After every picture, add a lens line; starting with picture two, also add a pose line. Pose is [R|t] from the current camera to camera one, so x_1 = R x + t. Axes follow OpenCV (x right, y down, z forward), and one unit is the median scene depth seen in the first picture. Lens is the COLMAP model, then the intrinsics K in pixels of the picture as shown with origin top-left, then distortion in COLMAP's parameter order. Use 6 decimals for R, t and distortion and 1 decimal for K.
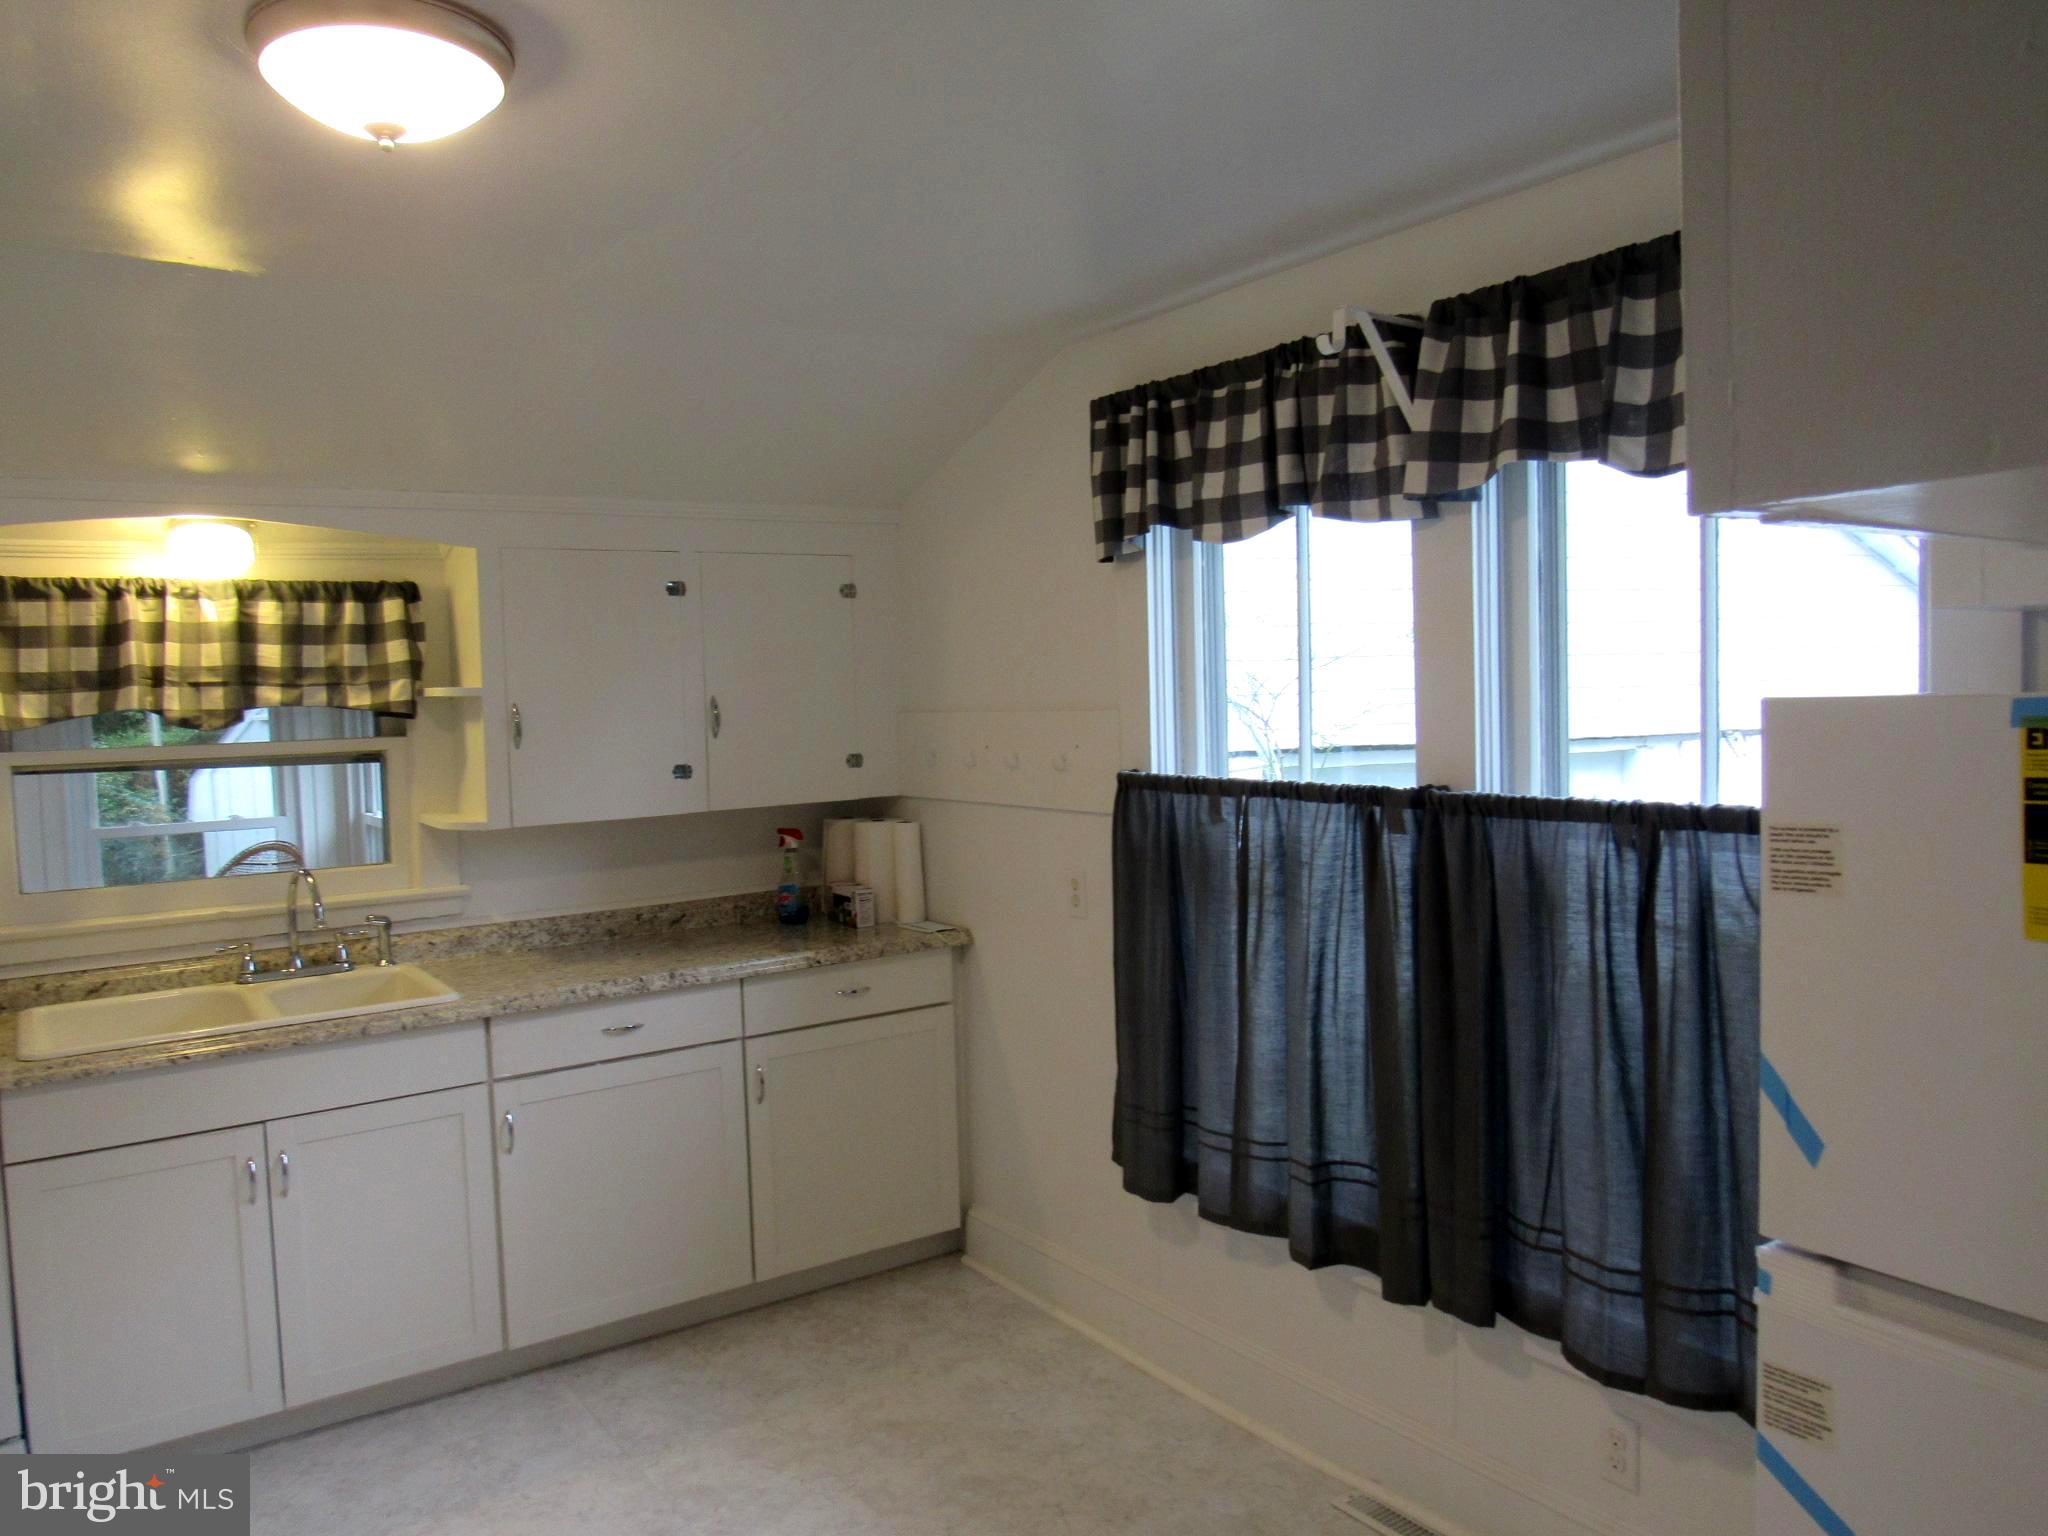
lens RADIAL K [[1491.5, 0, 1022.7], [0, 1491.5, 761.8], [0, 0, 1]] dist [-0.015264, 0.008603]
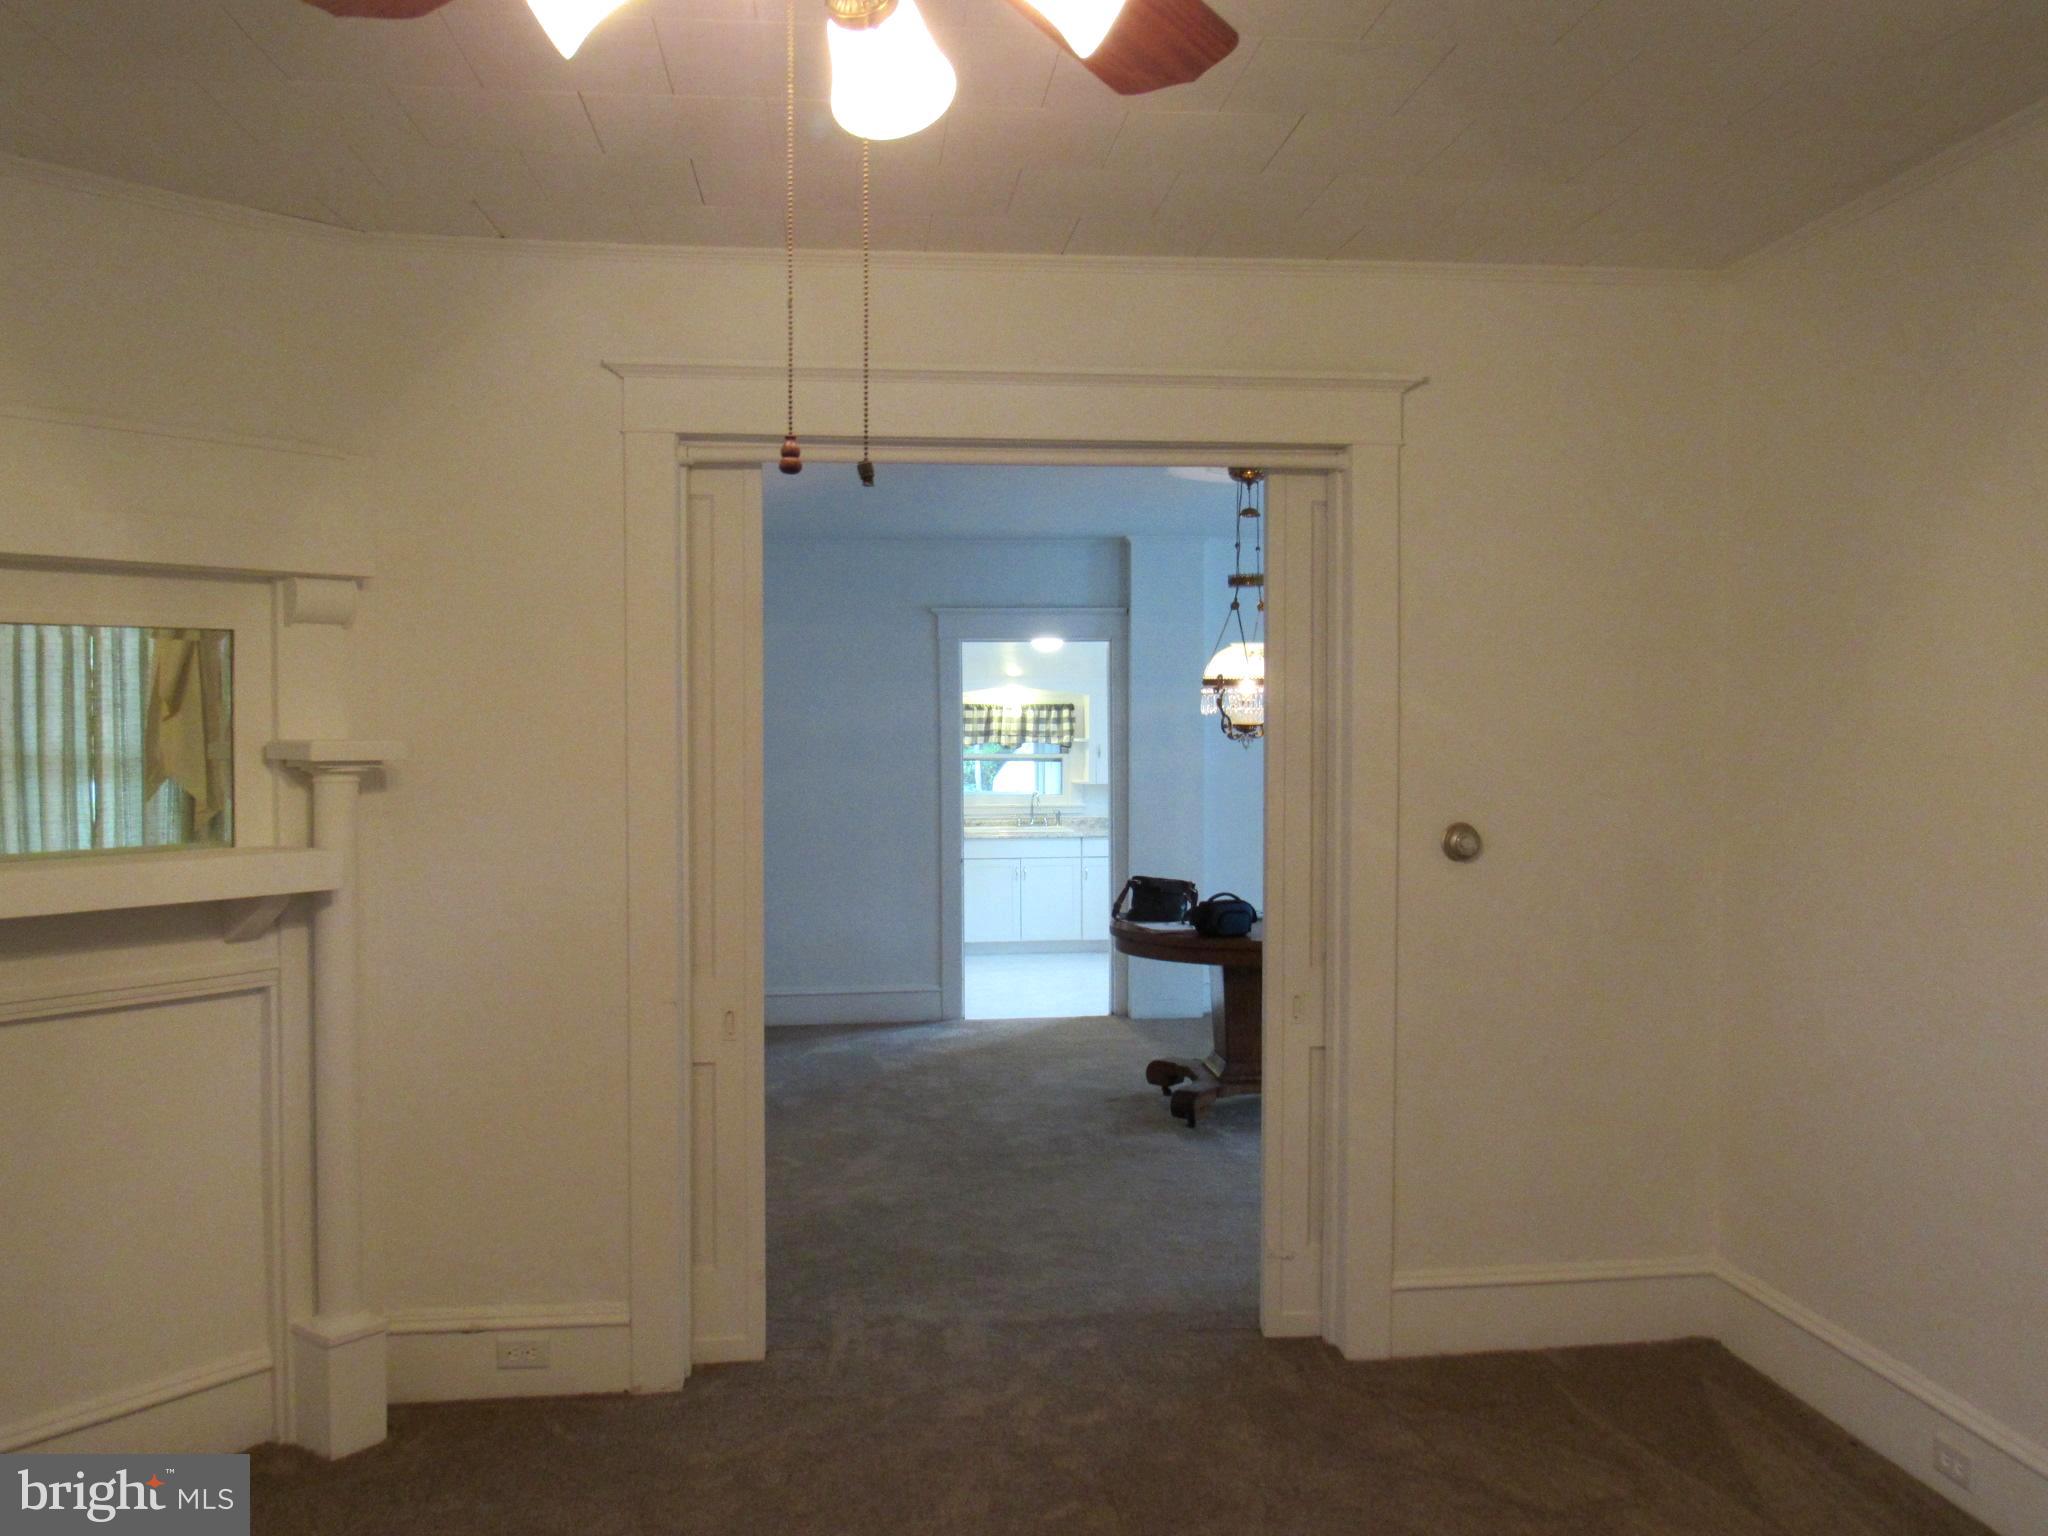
lens RADIAL K [[1652.6, 0, 1025.4], [0, 1652.6, 768.0], [0, 0, 1]] dist [0.000062, 0.000005]
pose [[0.880170, 0.039172, -0.473039, 1.189649], [-0.048938, 0.998767, -0.008349, 0.048474], [0.472128, 0.030498, 0.881002, -2.171385]]
